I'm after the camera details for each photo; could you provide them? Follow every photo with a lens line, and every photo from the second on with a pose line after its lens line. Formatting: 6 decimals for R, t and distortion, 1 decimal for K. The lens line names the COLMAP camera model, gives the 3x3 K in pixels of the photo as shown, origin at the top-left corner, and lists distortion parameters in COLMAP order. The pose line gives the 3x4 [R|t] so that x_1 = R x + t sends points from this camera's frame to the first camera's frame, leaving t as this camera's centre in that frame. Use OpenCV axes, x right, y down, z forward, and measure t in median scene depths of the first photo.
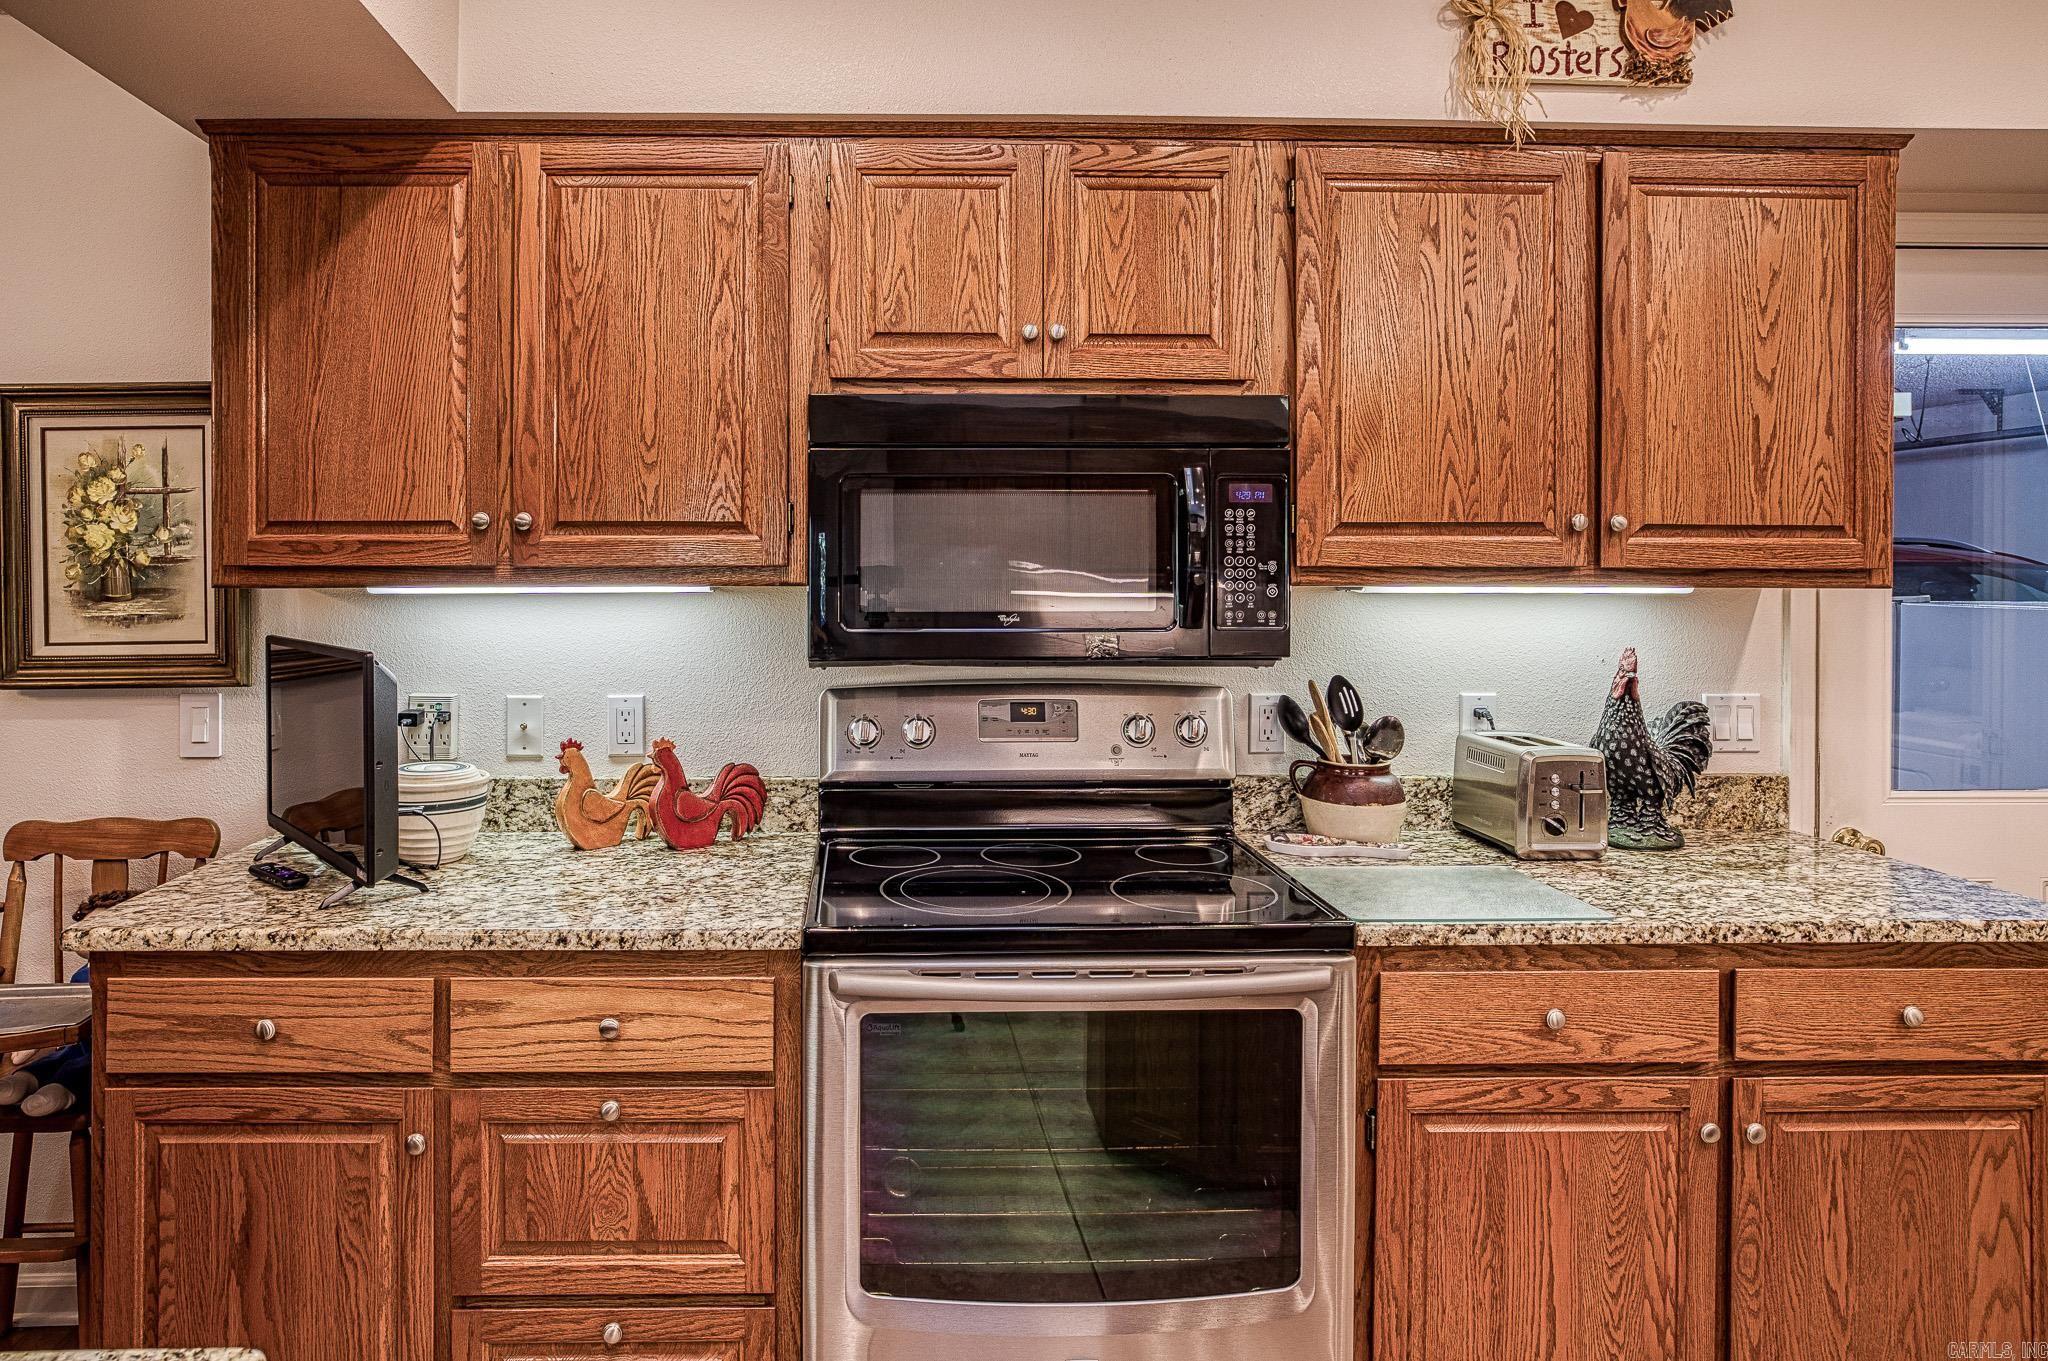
lens RADIAL K [[1254.6, 0, 1023.3], [0, 1254.6, 573.4], [0, 0, 1]] dist [-0.023072, 0.014277]
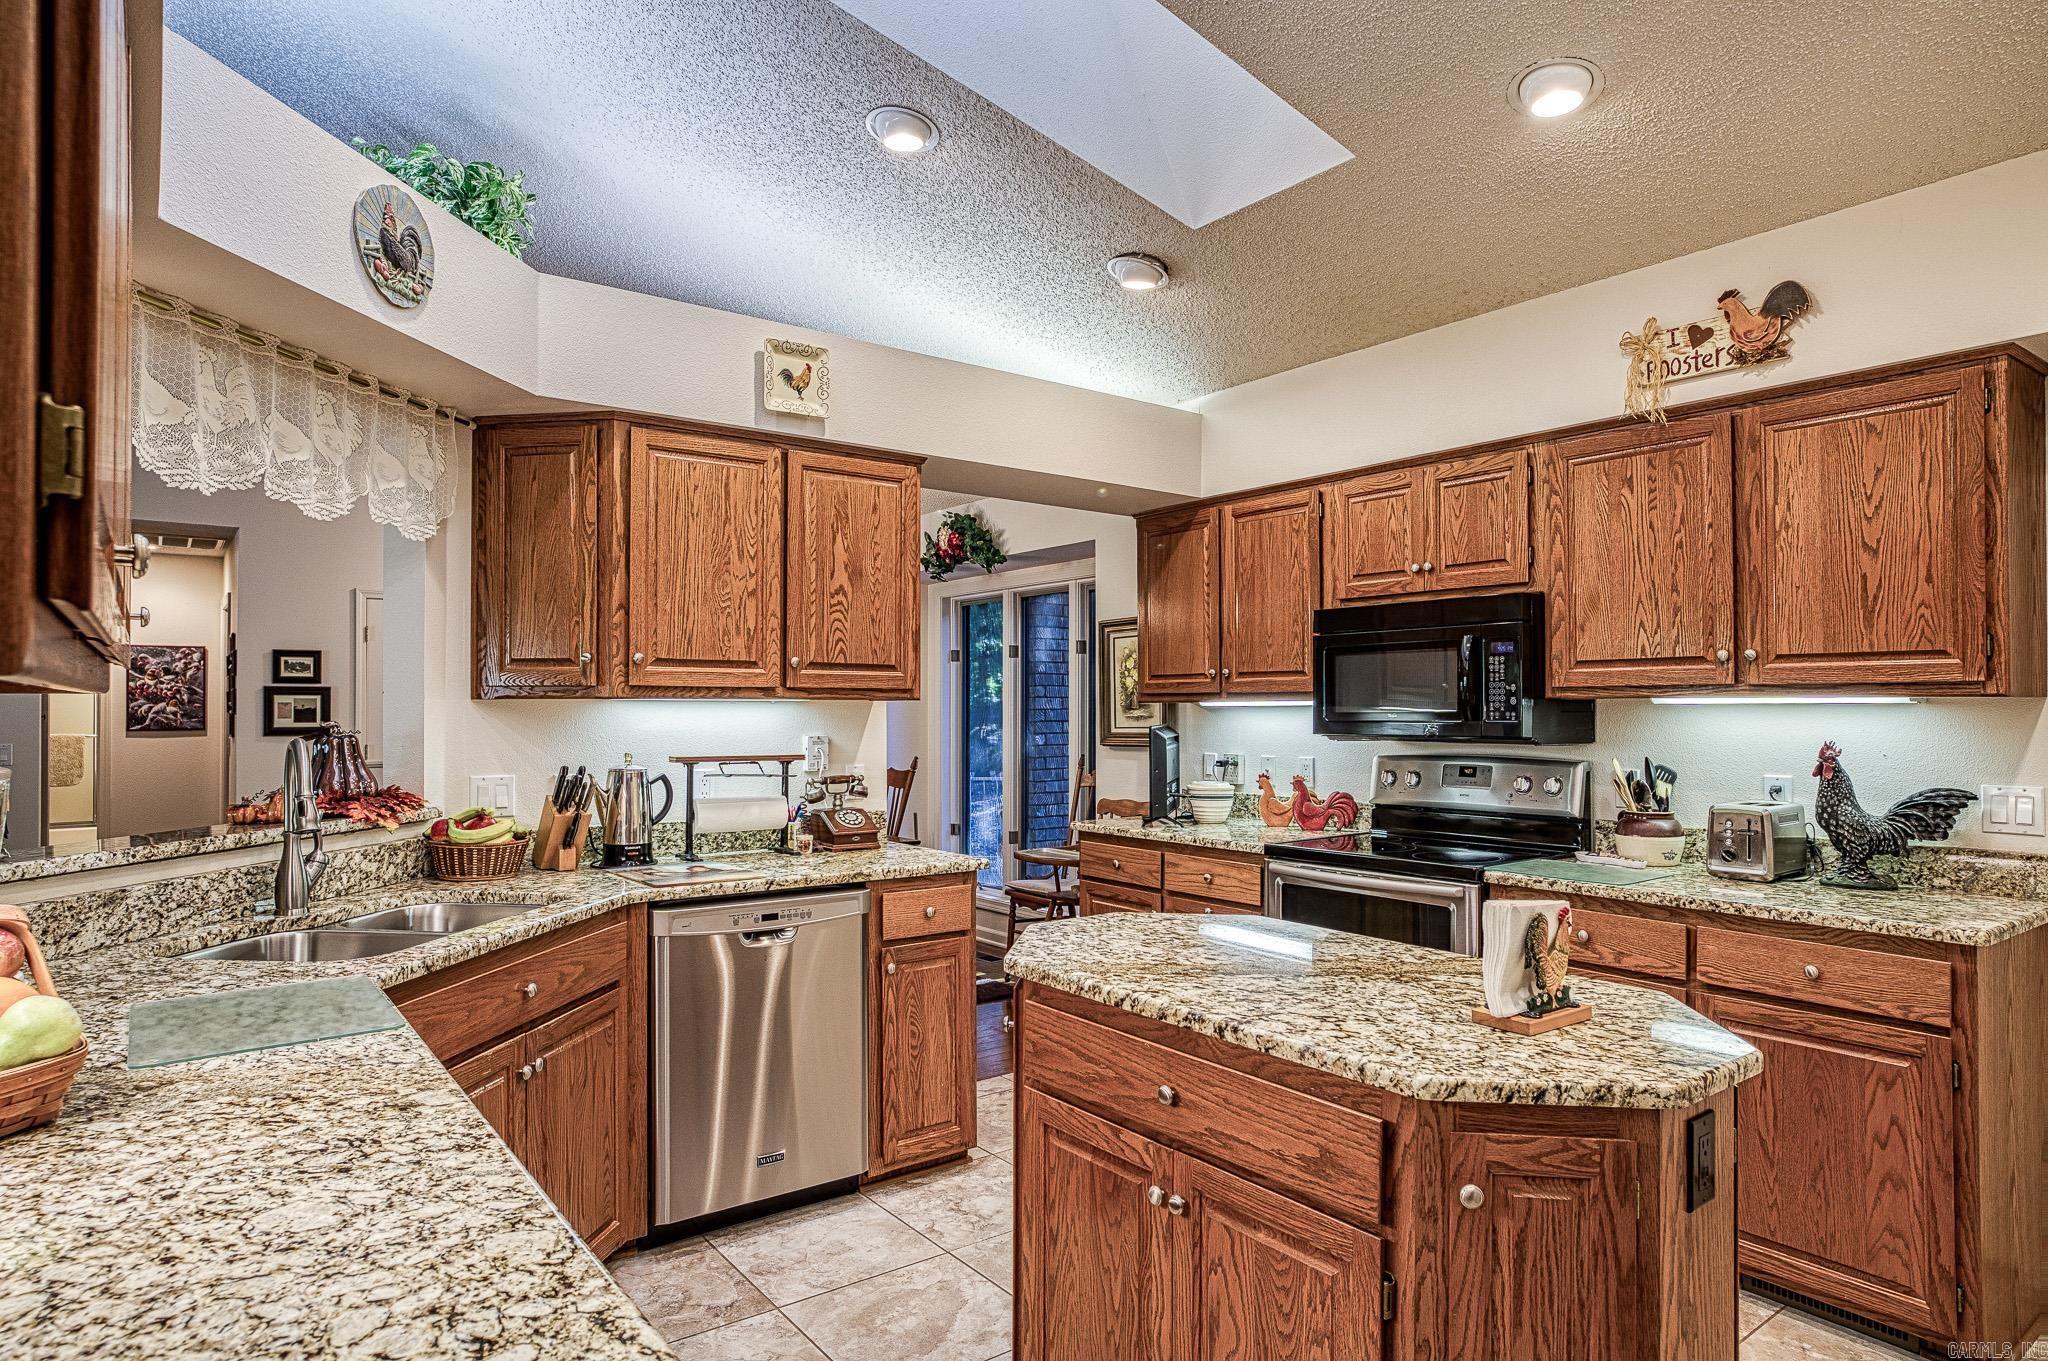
lens RADIAL K [[1172.0, 0, 1029.2], [0, 1172.0, 688.6], [0, 0, 1]] dist [-0.004027, 0.001553]
pose [[0.583426, -0.015522, -0.812018, 1.109231], [0.001633, 0.999838, -0.017939, 0.024382], [0.812165, 0.009140, 0.583357, -0.528671]]
